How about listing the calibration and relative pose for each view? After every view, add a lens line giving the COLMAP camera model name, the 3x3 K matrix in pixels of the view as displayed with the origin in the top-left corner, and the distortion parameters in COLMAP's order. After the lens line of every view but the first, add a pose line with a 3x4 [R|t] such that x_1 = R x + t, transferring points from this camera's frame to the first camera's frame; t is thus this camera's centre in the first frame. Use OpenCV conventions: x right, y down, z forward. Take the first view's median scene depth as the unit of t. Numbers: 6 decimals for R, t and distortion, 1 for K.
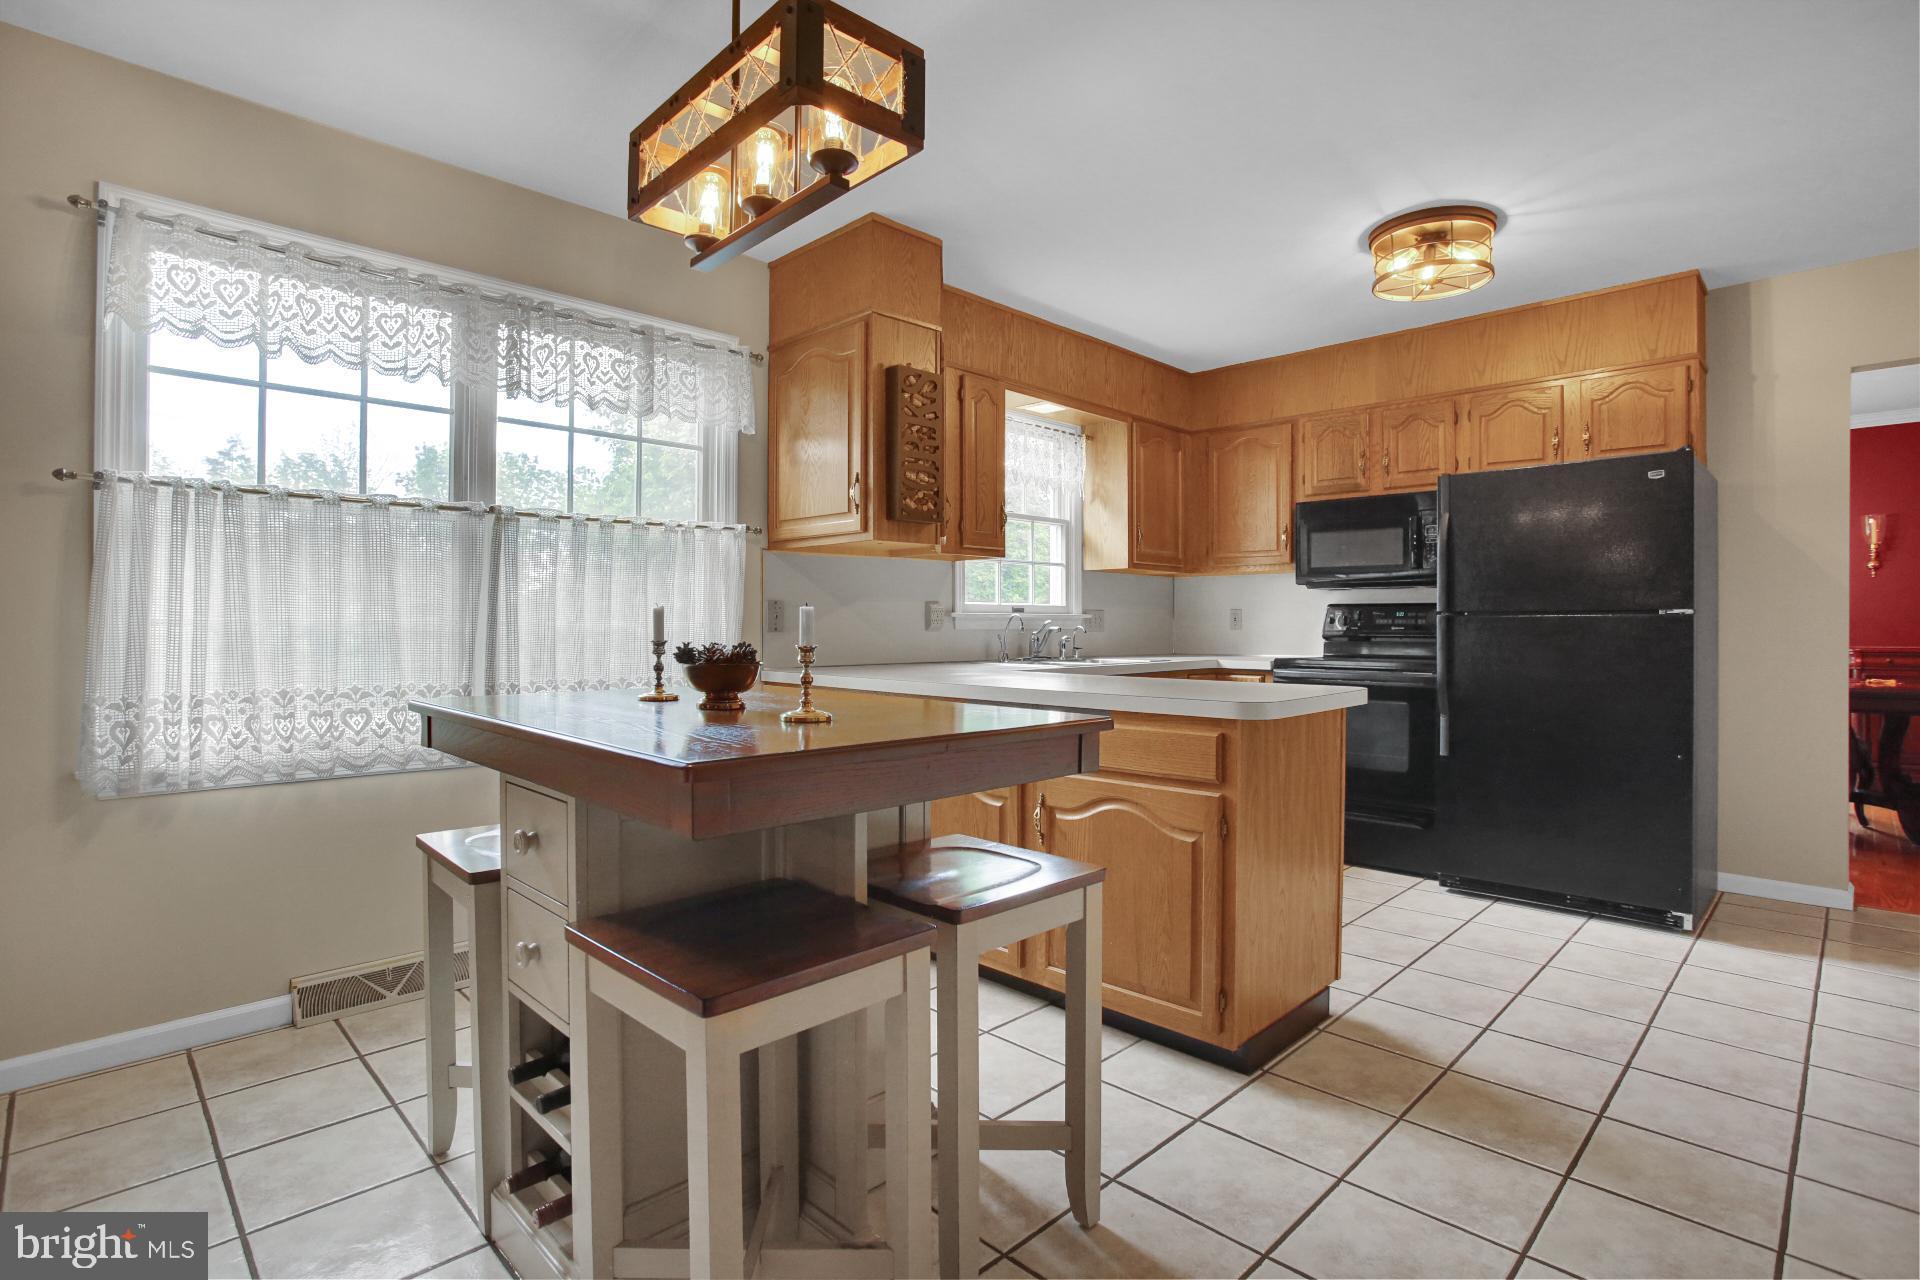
lens RADIAL K [[933.9, 0, 964.0], [0, 933.9, 622.4], [0, 0, 1]] dist [-0.068413, 0.026854]
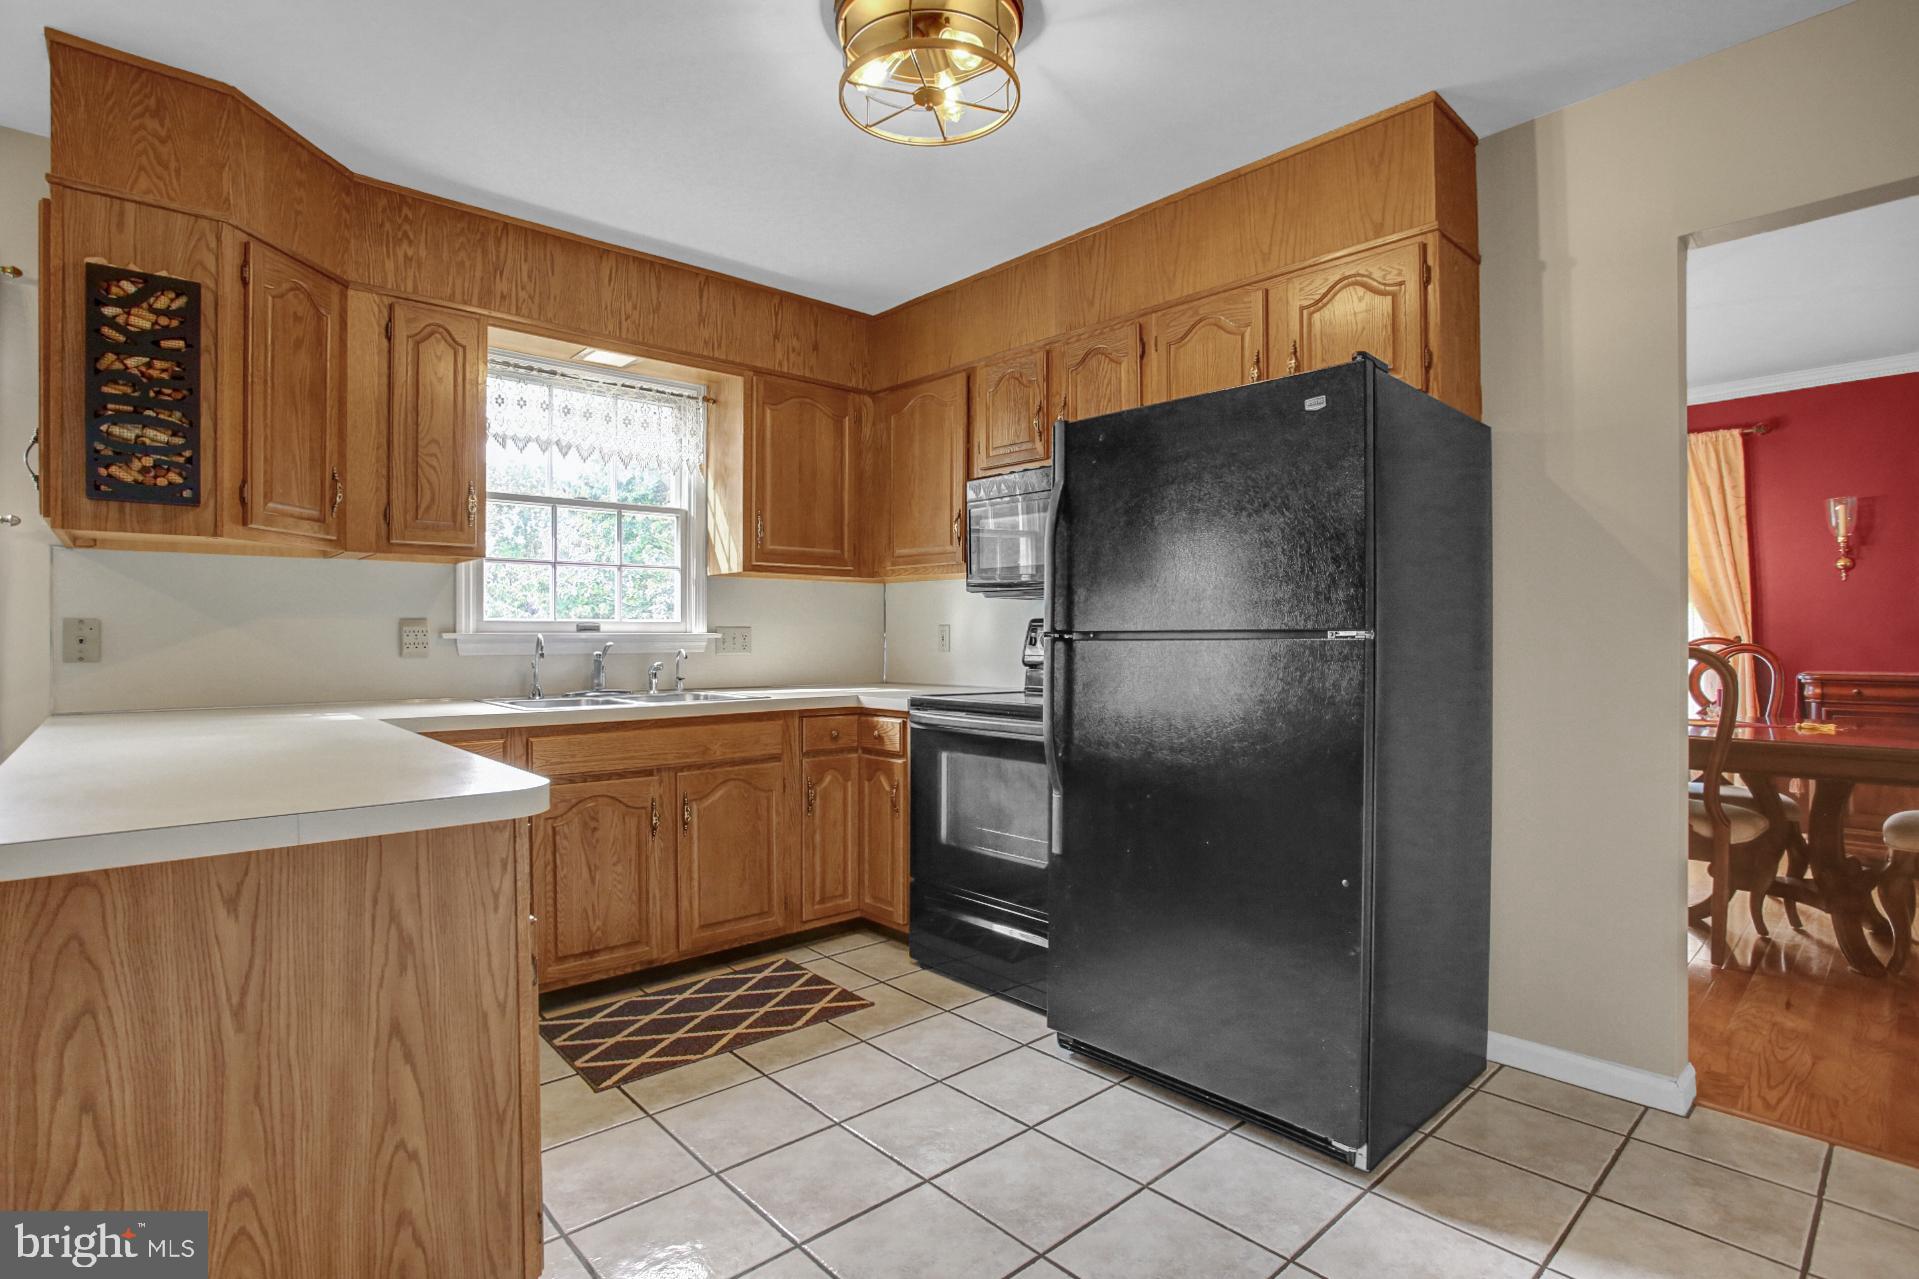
lens RADIAL K [[933.4, 0, 971.6], [0, 933.4, 633.5], [0, 0, 1]] dist [-0.068413, 0.026854]
pose [[0.998979, -0.000888, -0.045167, 0.441218], [0.000948, 0.999999, 0.001295, -0.010323], [0.045165, -0.001336, 0.998979, 0.297111]]
